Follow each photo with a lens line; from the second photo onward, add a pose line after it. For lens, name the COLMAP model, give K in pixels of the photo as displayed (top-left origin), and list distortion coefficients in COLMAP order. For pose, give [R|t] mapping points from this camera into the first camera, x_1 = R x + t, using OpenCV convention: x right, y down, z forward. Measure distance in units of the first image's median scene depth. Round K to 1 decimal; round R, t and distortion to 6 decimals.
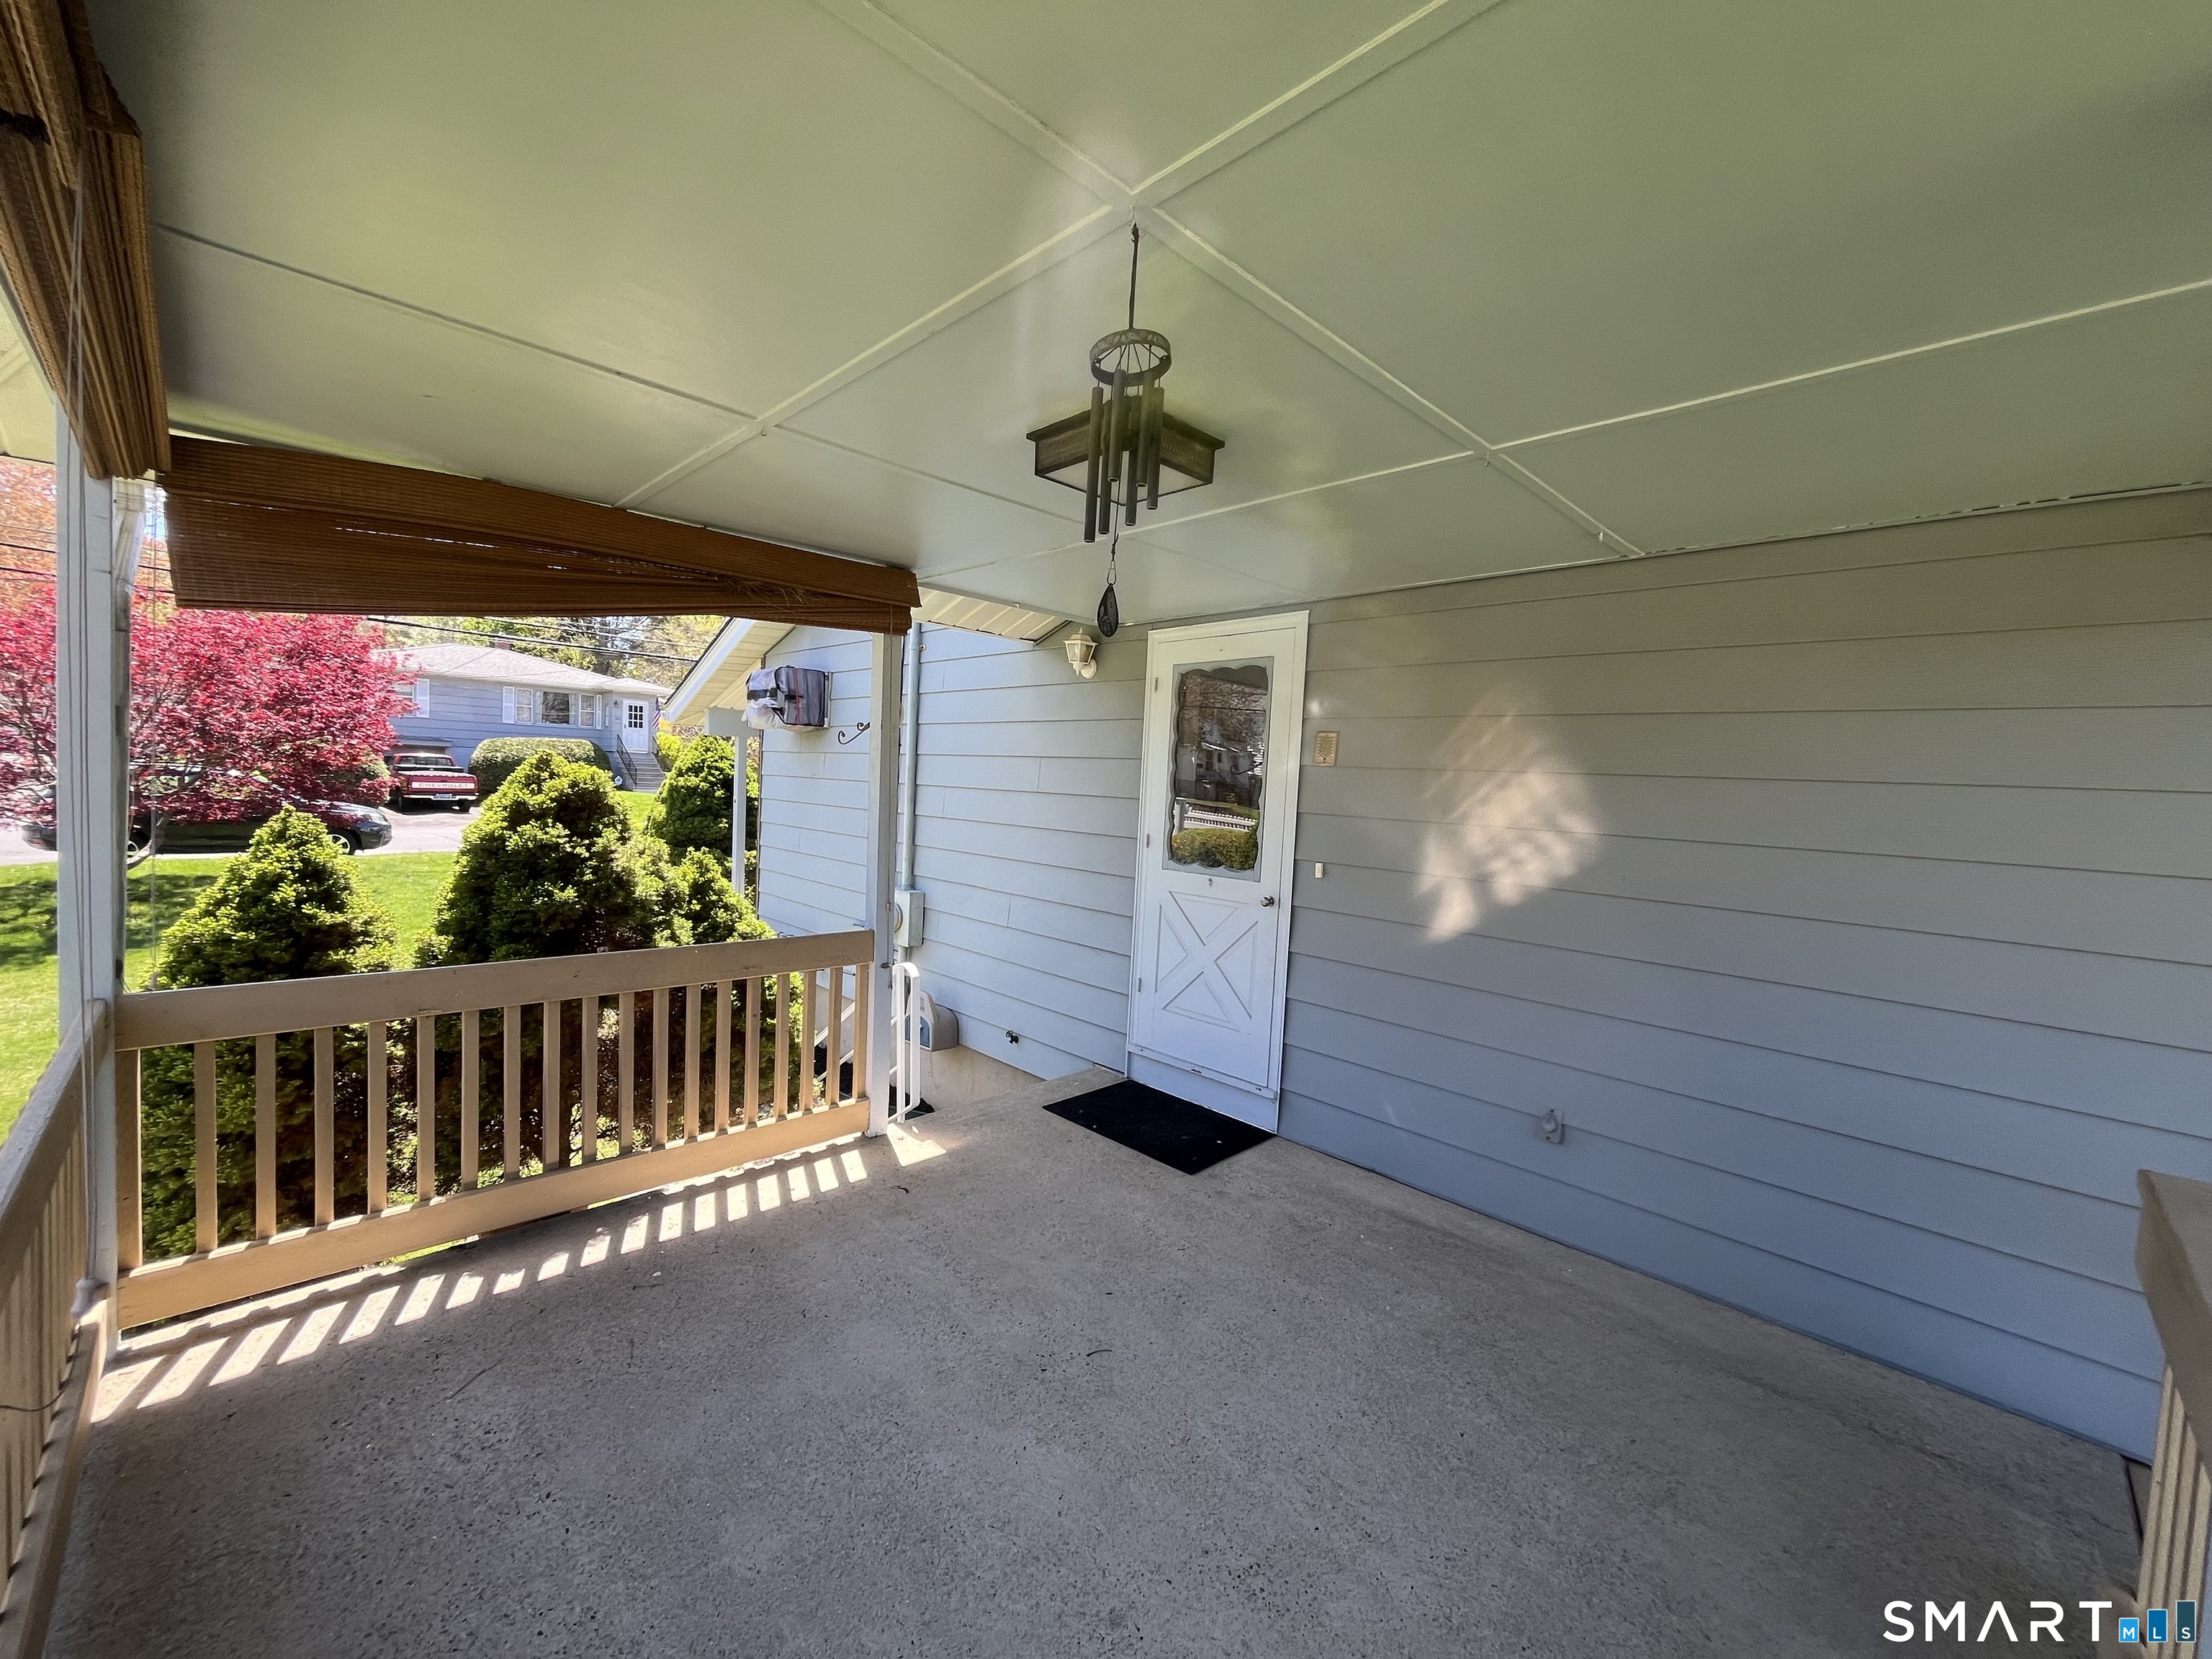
lens RADIAL K [[892.9, 0, 1100.2], [0, 892.9, 833.8], [0, 0, 1]] dist [-0.002637, -0.000584]
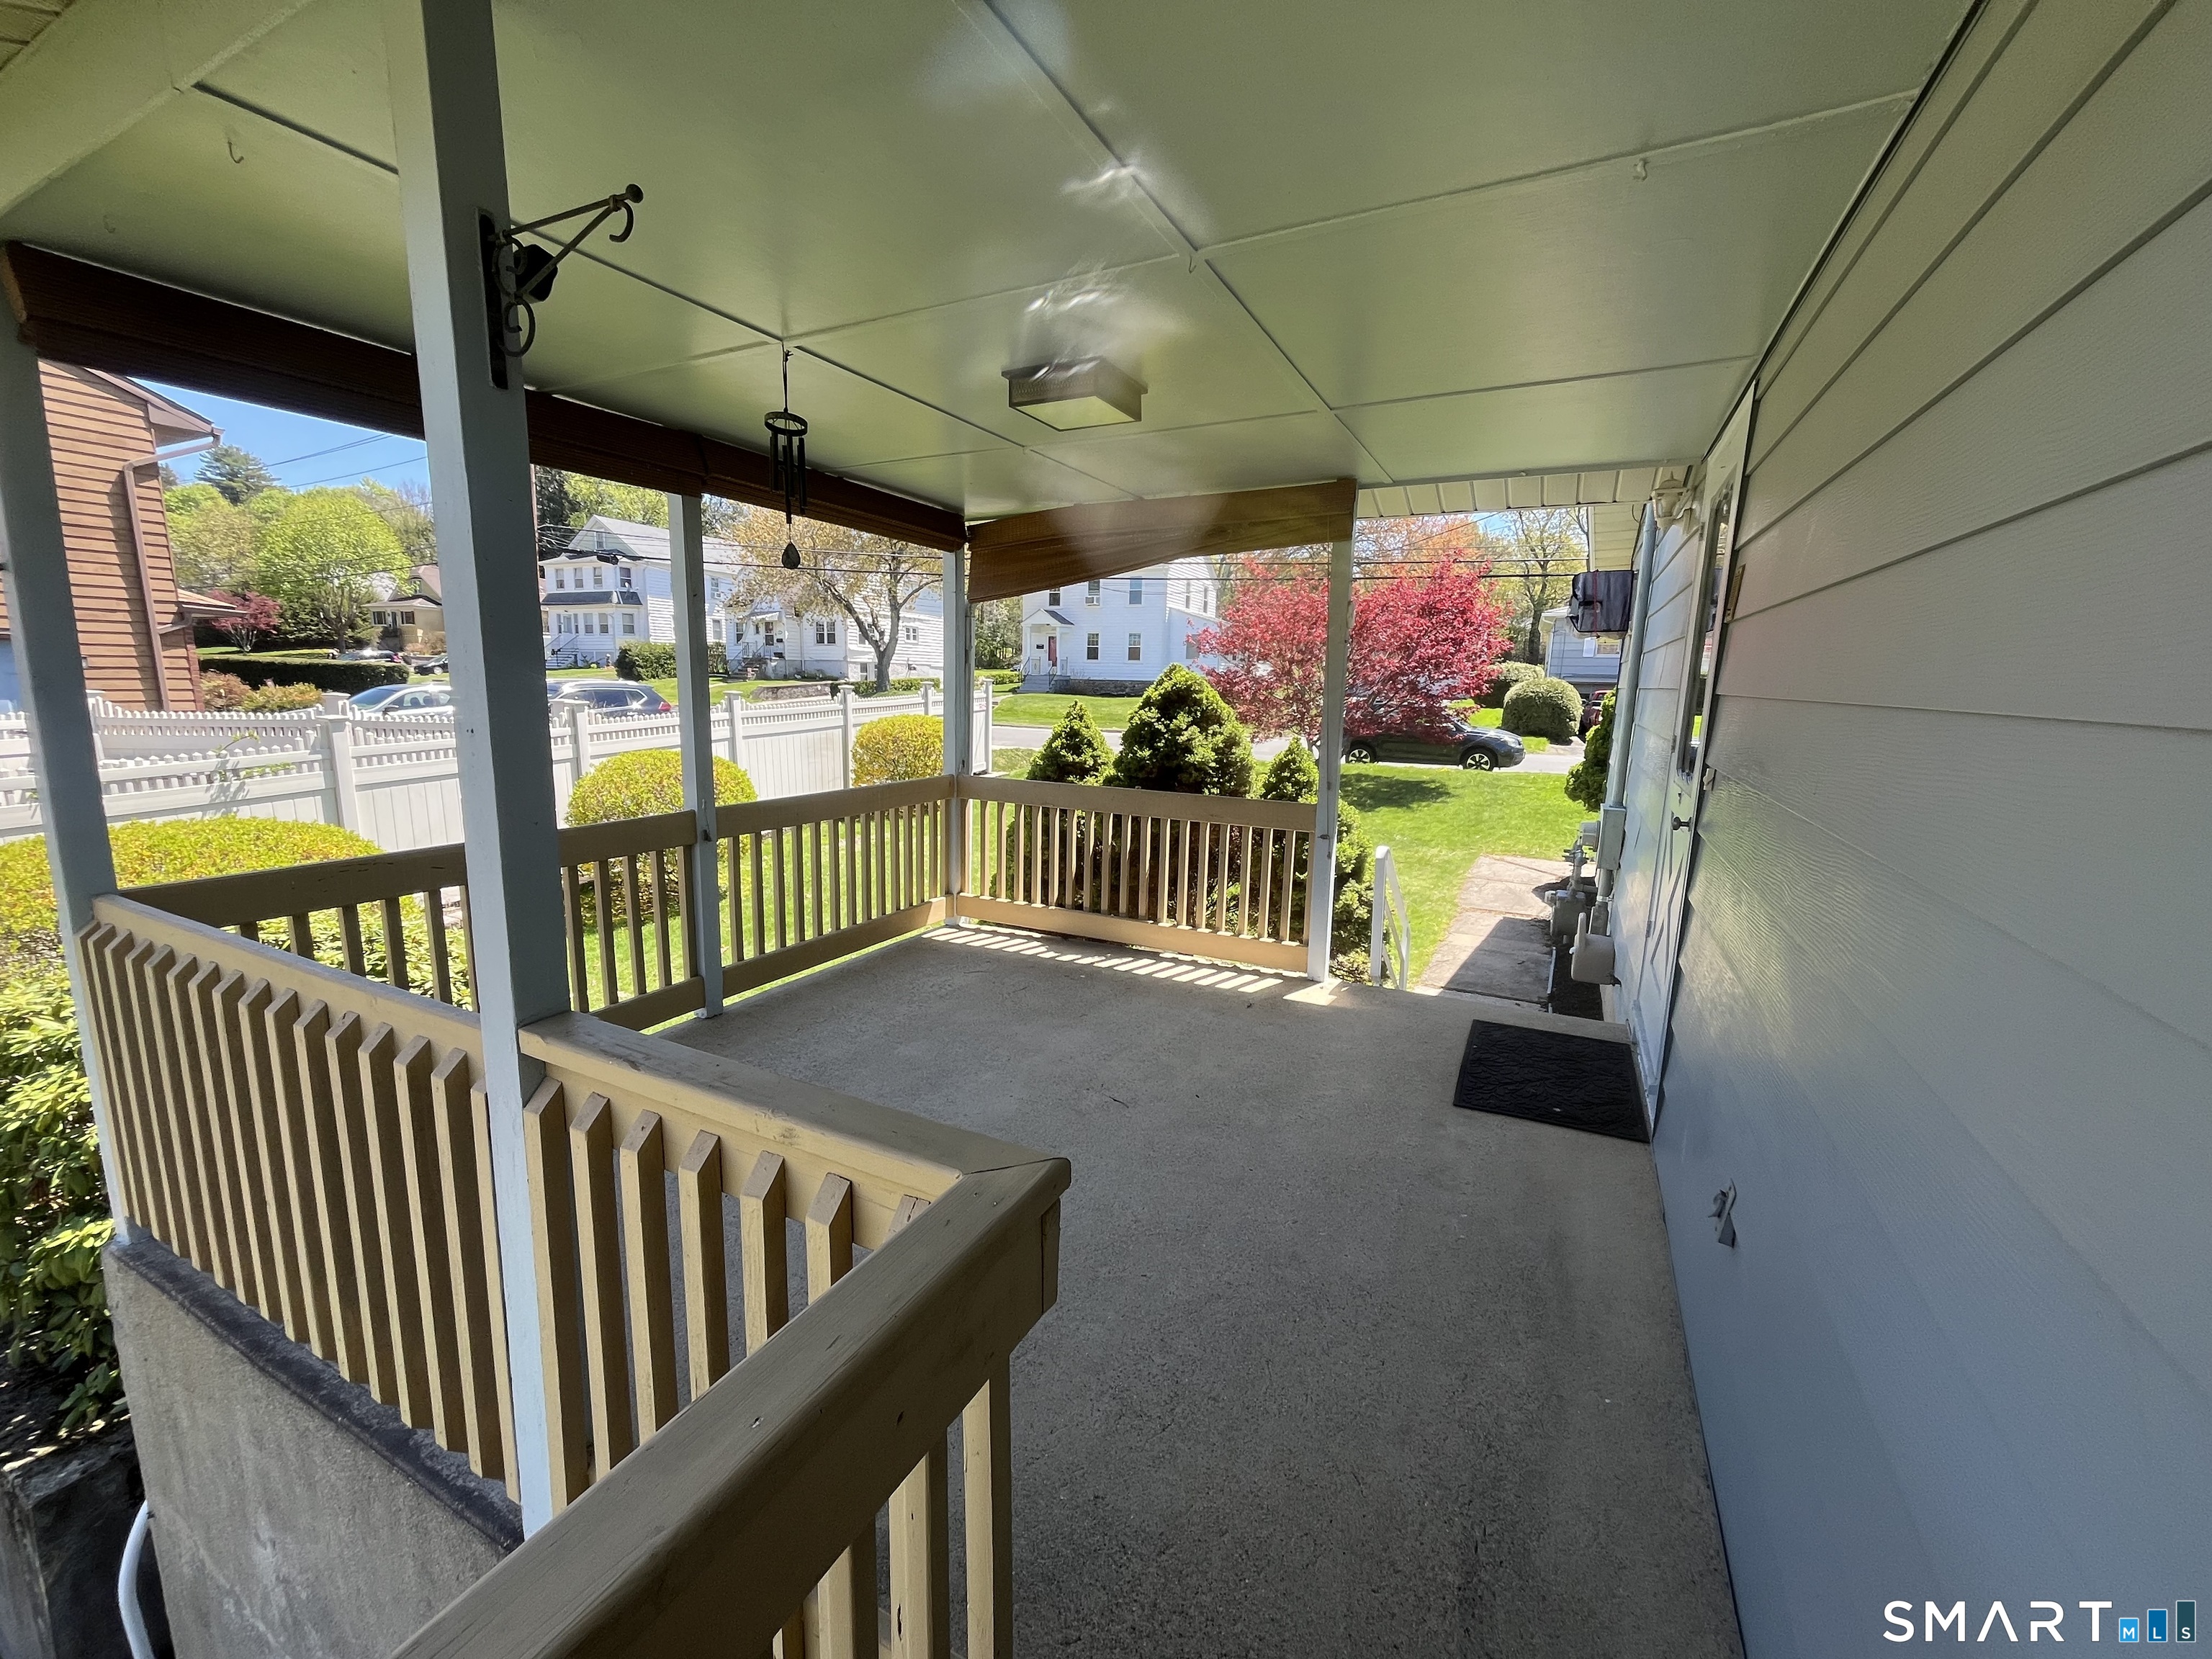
lens RADIAL K [[892.9, 0, 1100.2], [0, 892.9, 833.8], [0, 0, 1]] dist [-0.002637, -0.000584]
pose [[0.313711, 0.118745, -0.942064, 0.882850], [-0.057884, 0.992696, 0.105852, 0.045870], [0.947753, 0.021324, 0.318293, 0.421358]]
